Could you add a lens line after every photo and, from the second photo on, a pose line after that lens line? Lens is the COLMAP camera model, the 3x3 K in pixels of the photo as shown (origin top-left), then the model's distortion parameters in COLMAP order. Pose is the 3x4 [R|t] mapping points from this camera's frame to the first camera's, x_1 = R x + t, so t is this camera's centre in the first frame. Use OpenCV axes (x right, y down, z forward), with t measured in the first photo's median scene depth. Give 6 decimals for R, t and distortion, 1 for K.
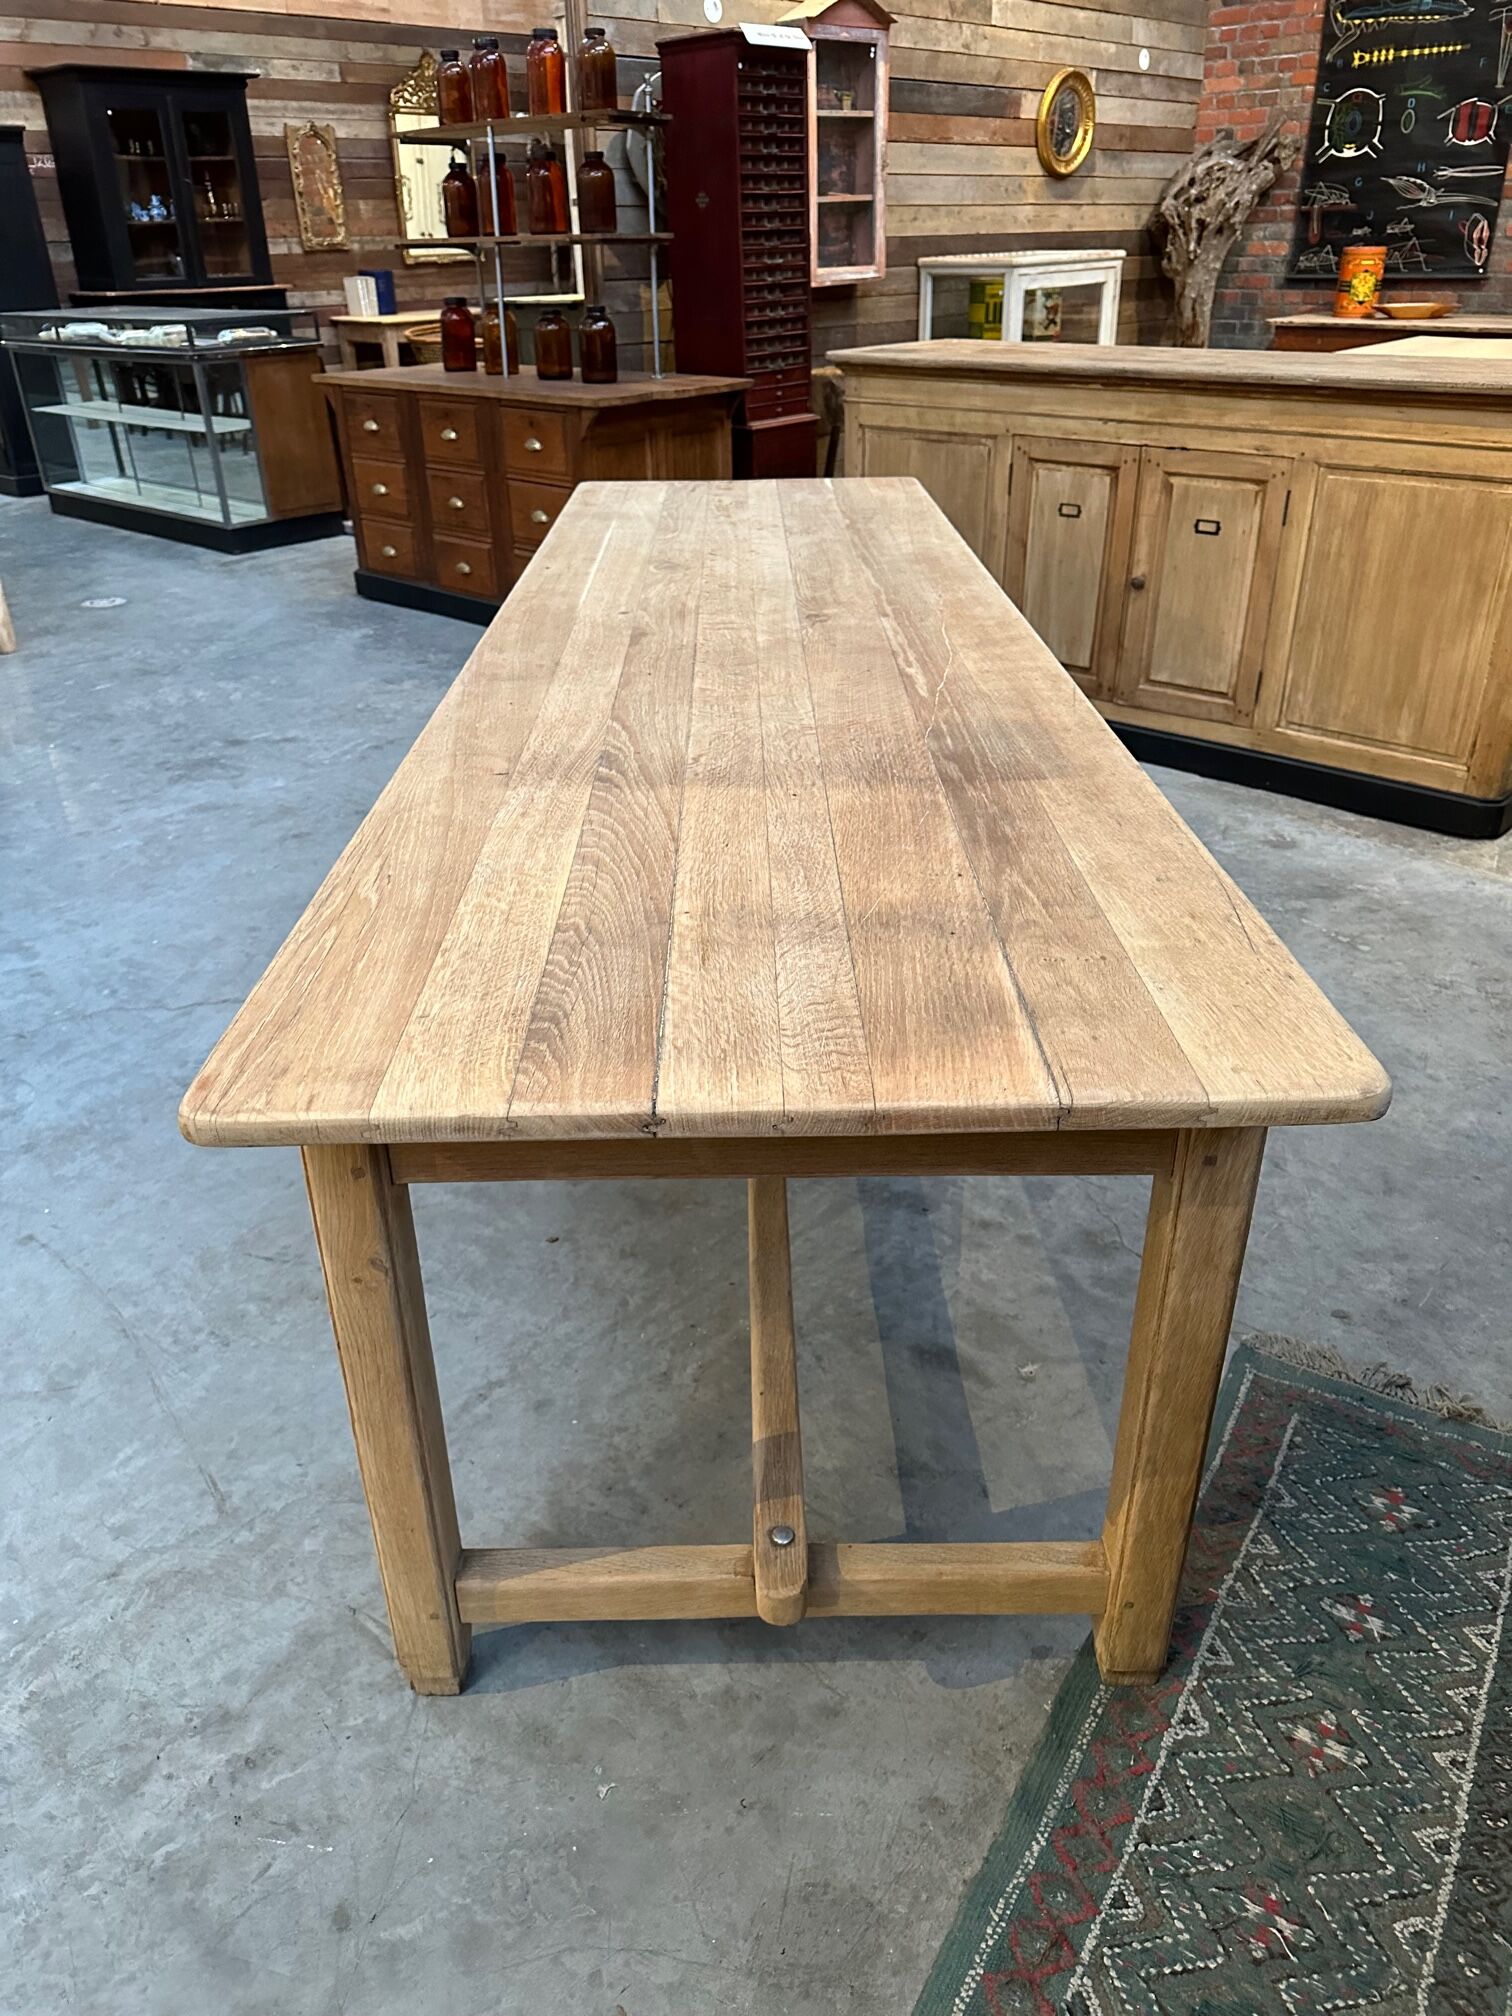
lens RADIAL K [[1412.5, 0, 738.8], [0, 1412.5, 1008.6], [0, 0, 1]] dist [0.027482, -0.034902]
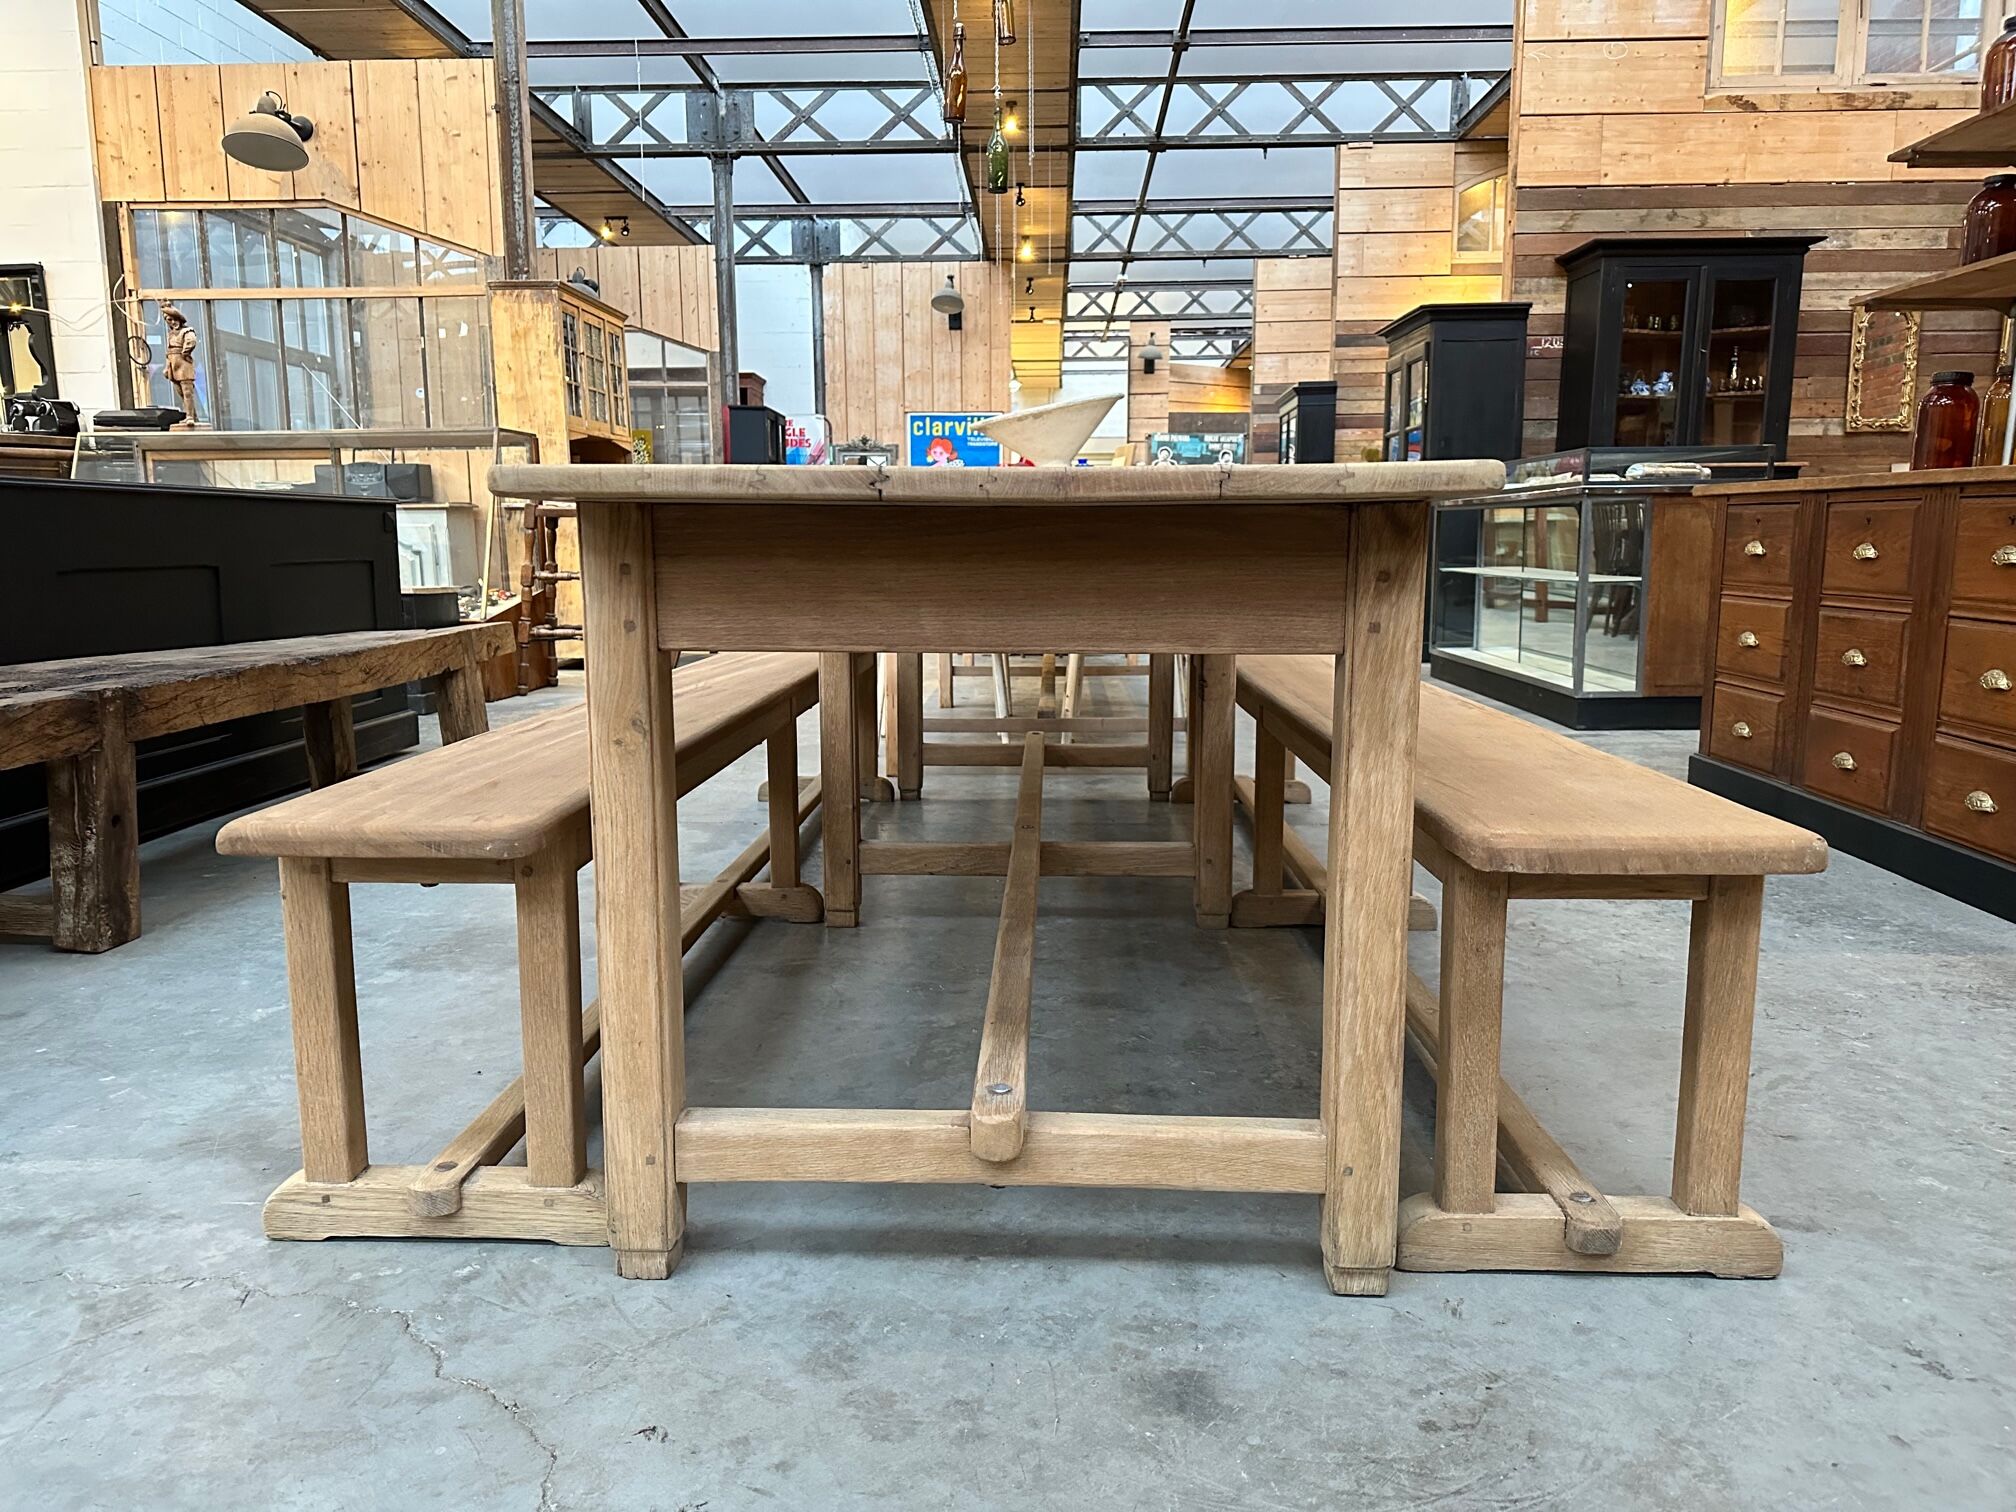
lens RADIAL K [[1412.5, 0, 999.8], [0, 1412.5, 758.0], [0, 0, 1]] dist [0.027482, -0.034902]
pose [[0.658379, 0.137978, -0.739932, 0.036584], [-0.369343, 0.915786, -0.157865, -0.248805], [0.655838, 0.377224, 0.653895, 1.072294]]
